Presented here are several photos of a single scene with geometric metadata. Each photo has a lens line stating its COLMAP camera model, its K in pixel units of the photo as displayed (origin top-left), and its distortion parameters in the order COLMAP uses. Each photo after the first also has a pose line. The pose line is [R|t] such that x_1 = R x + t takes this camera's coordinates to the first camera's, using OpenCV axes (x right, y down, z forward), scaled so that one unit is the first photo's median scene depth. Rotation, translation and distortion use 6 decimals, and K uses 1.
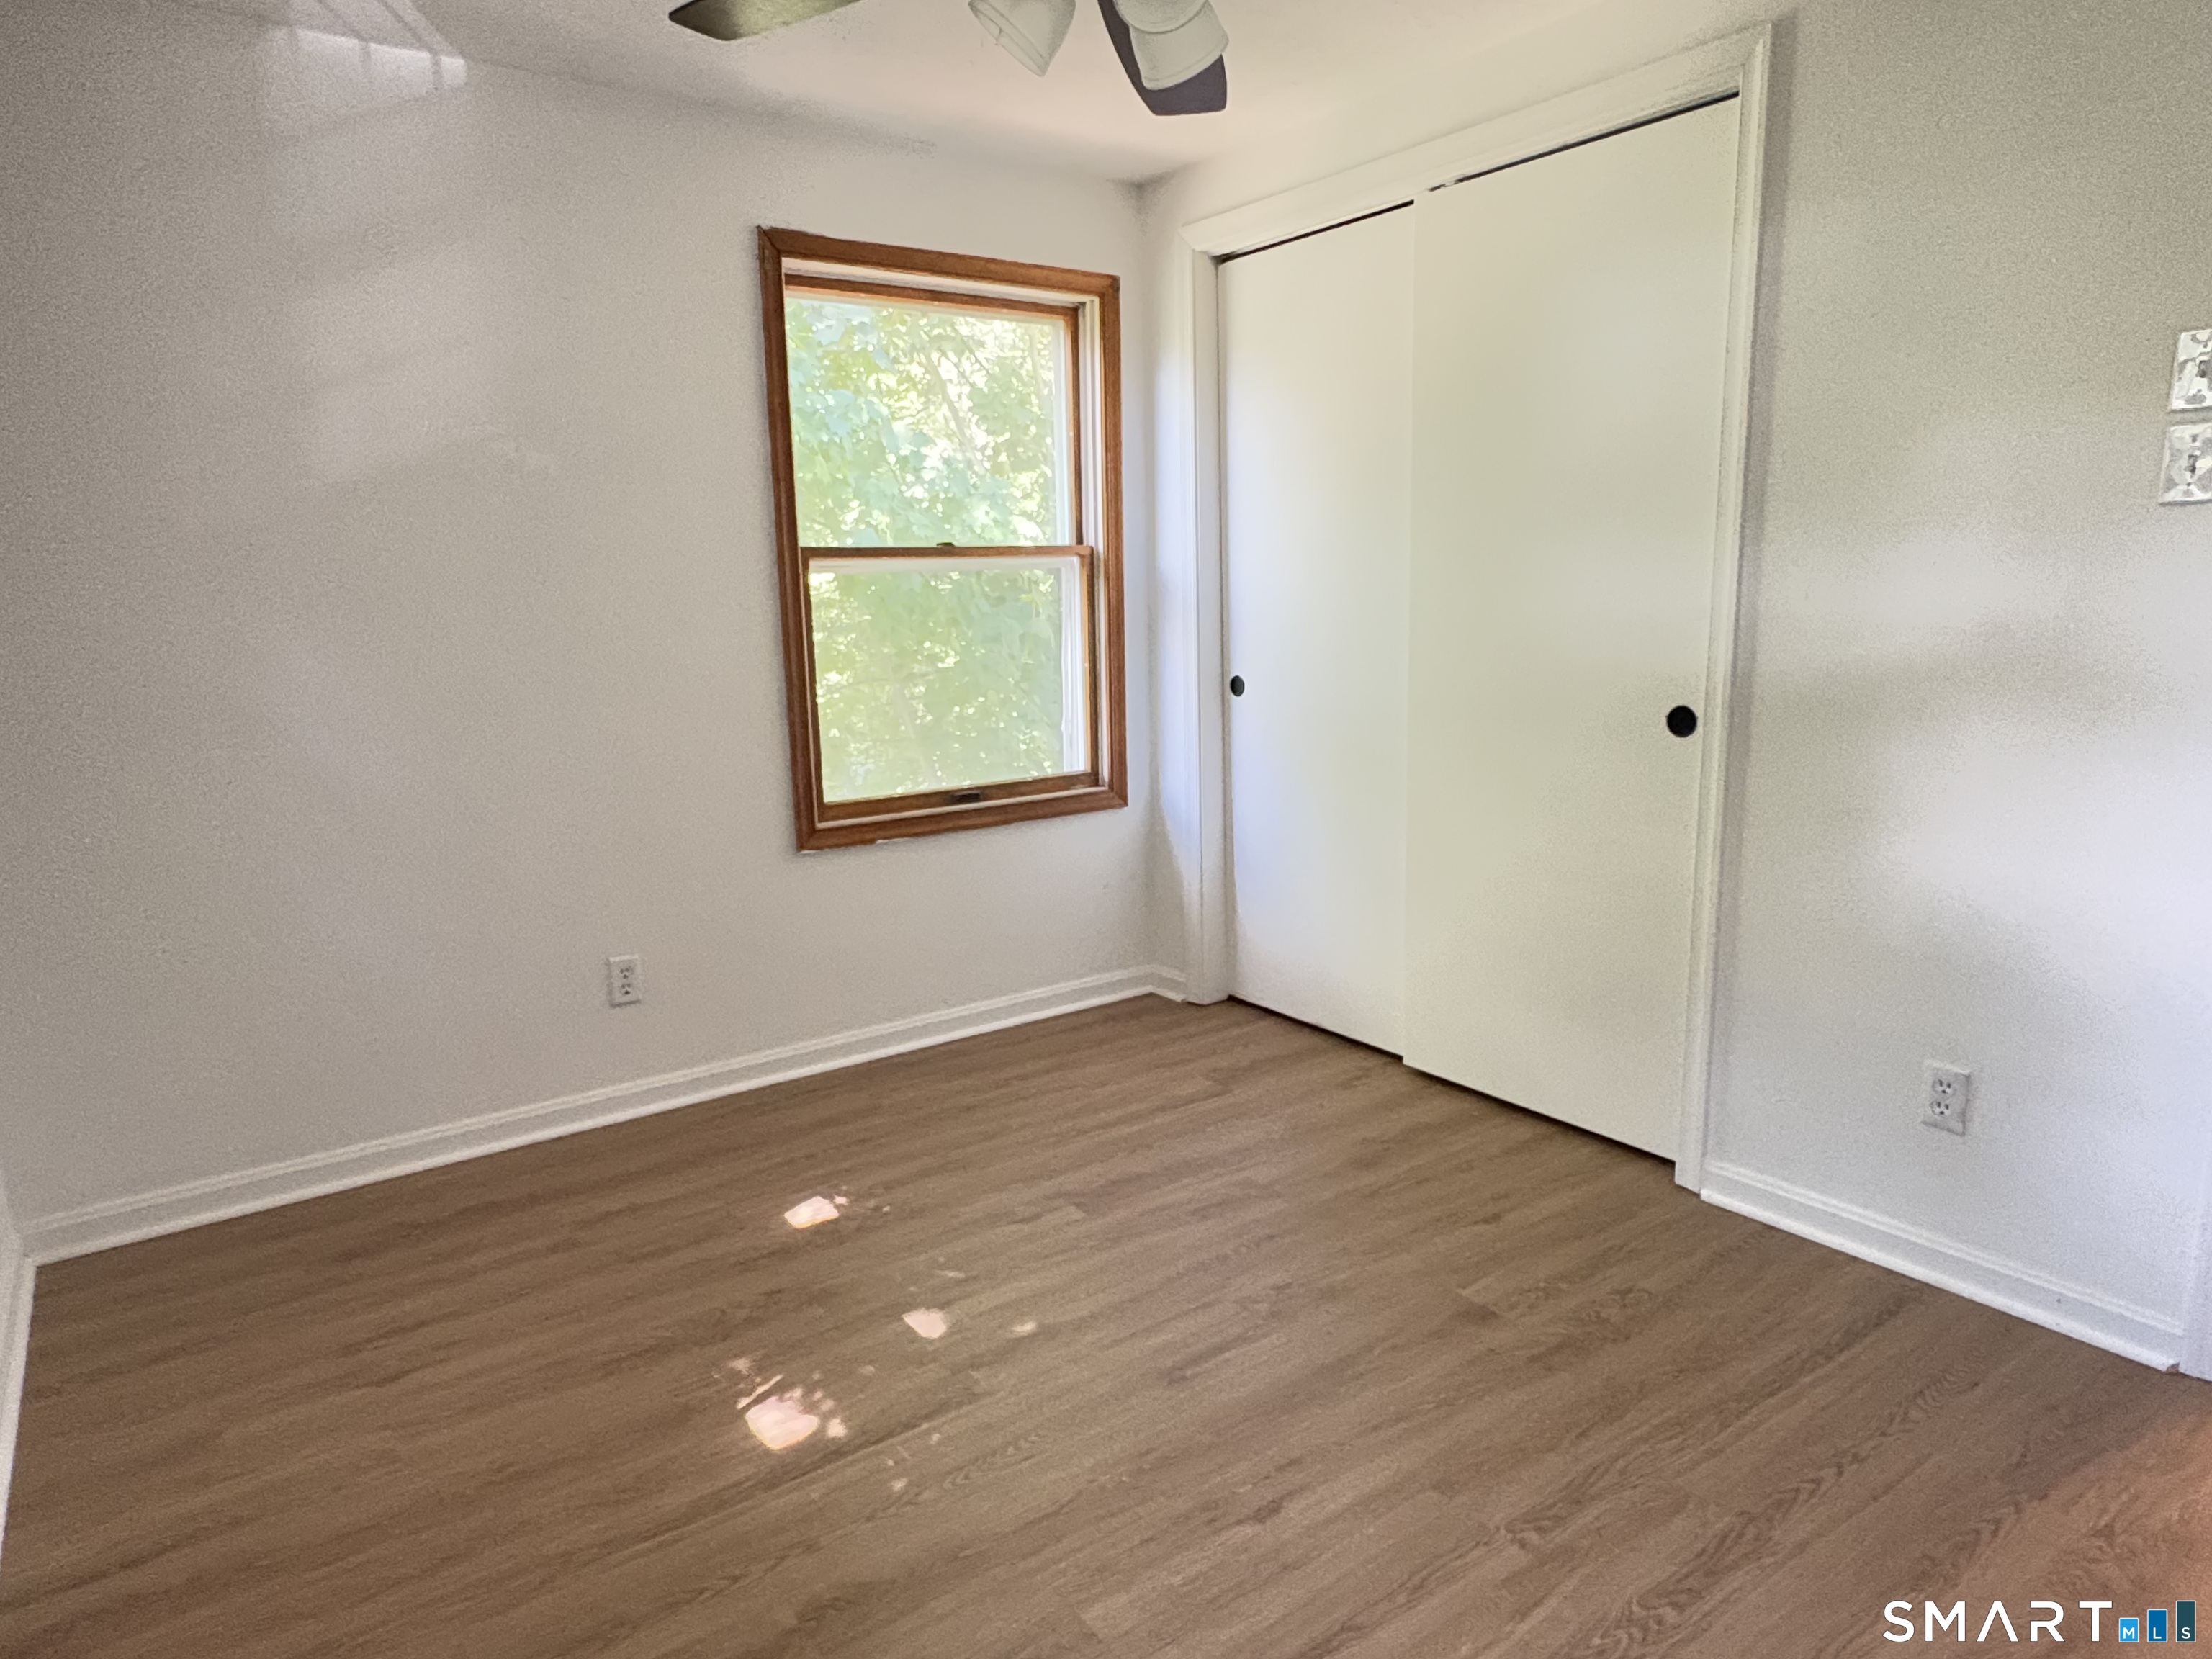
lens RADIAL K [[1351.7, 0, 1103.8], [0, 1351.7, 835.1], [0, 0, 1]] dist [0.002664, 0.001221]
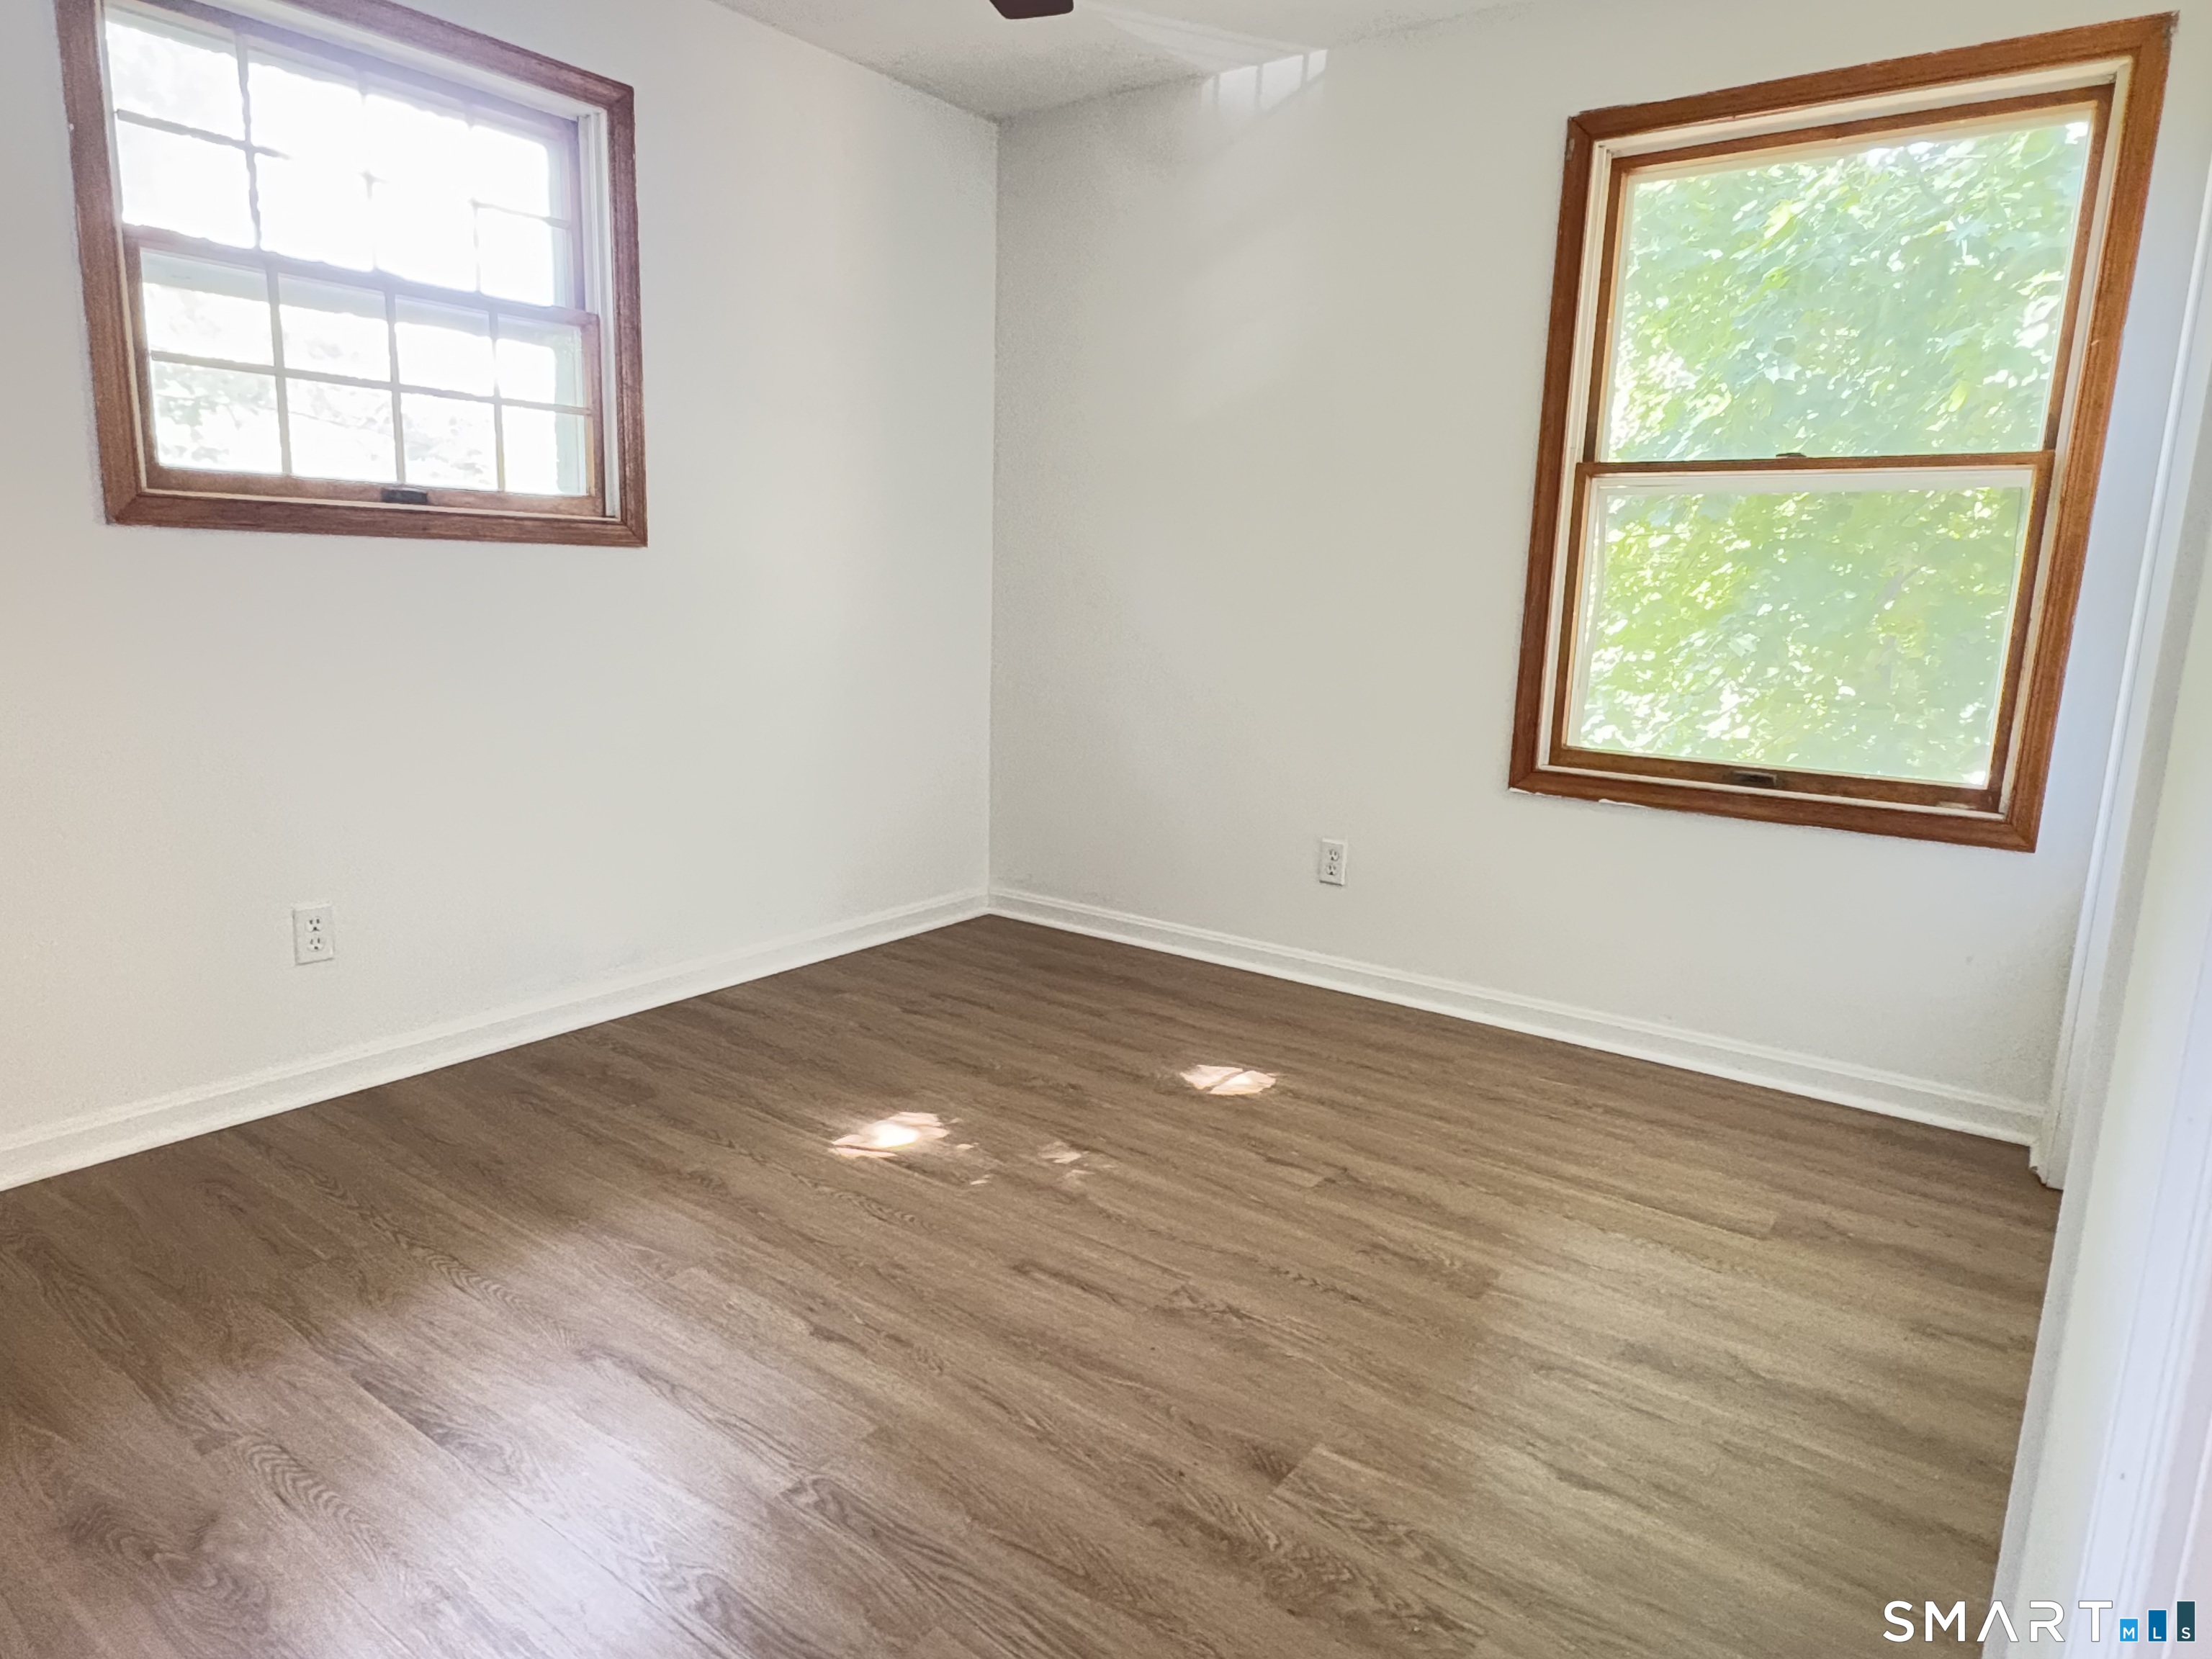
lens RADIAL K [[1351.7, 0, 1097.4], [0, 1351.7, 830.2], [0, 0, 1]] dist [0.002664, 0.001221]
pose [[0.302340, 0.211638, -0.929408, 0.704180], [-0.209013, 0.966030, 0.151985, -0.052747], [0.930002, 0.148307, 0.336305, 0.514003]]
